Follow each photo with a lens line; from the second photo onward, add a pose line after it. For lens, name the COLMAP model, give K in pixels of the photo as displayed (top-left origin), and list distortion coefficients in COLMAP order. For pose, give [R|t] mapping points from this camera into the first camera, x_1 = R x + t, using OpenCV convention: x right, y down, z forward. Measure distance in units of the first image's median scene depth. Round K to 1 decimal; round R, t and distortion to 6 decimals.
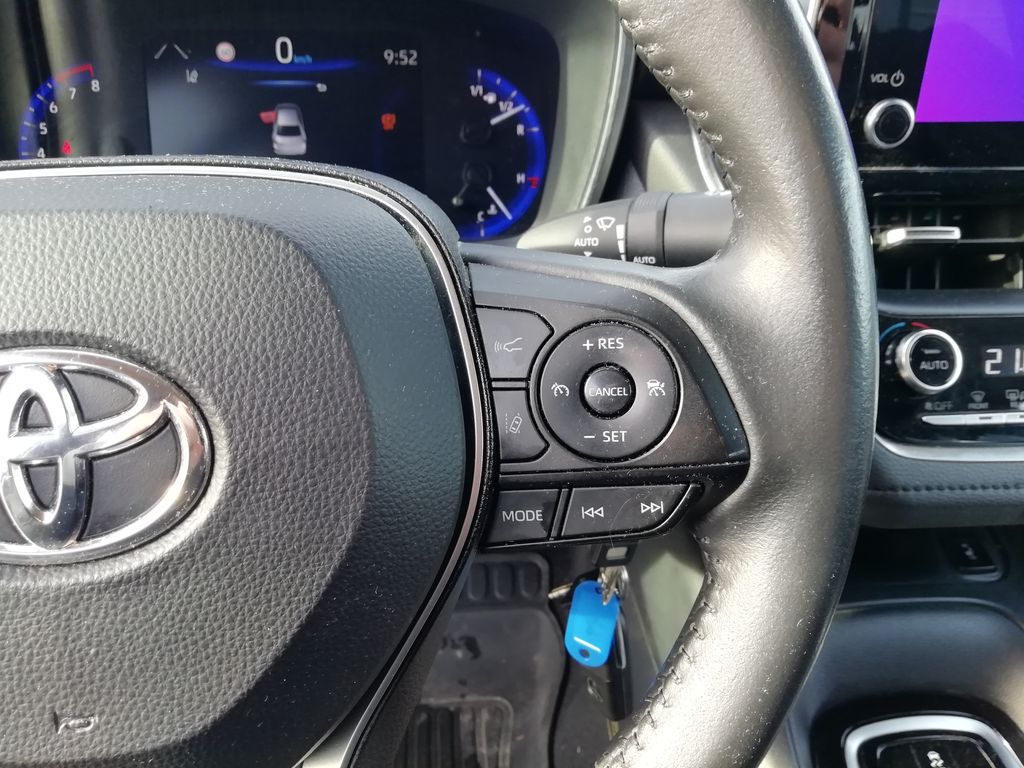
lens RADIAL K [[790.9, 0, 512.0], [0, 790.9, 384.0], [0, 0, 1]] dist [0.008943, 0.005978]
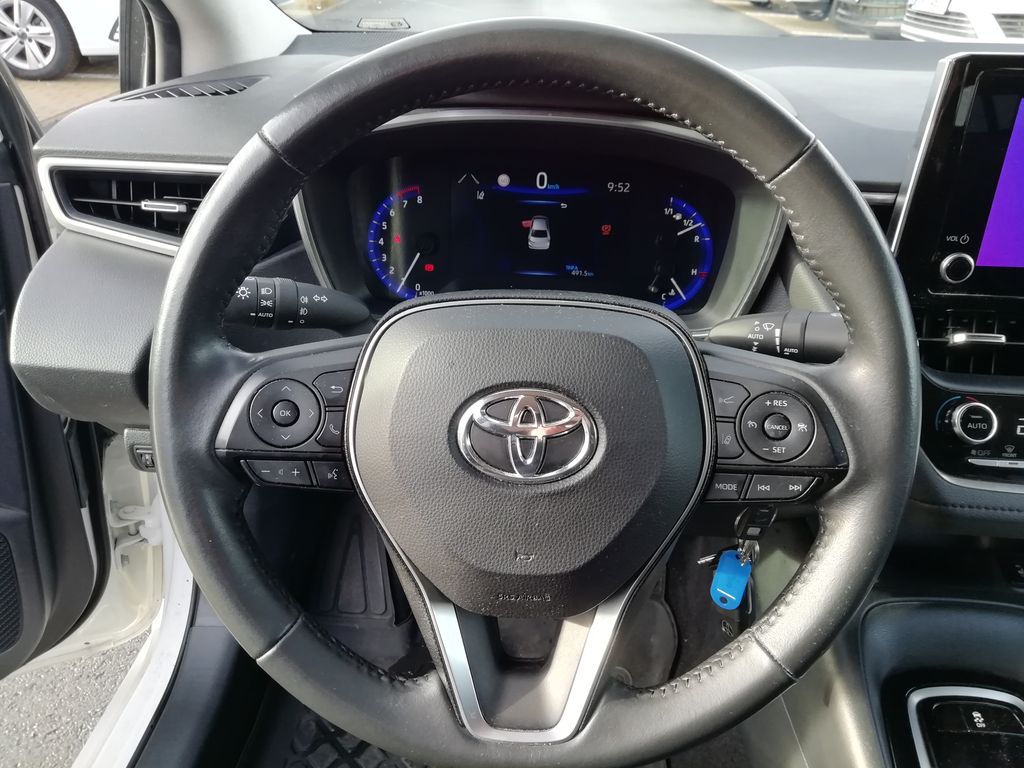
lens RADIAL K [[780.2, 0, 517.5], [0, 780.2, 380.8], [0, 0, 1]] dist [0.023100, 0.000360]
pose [[0.990783, 0.073183, -0.113992, -0.280893], [-0.076522, 0.996750, -0.025194, -0.006635], [0.111778, 0.033685, 0.993162, -0.939133]]
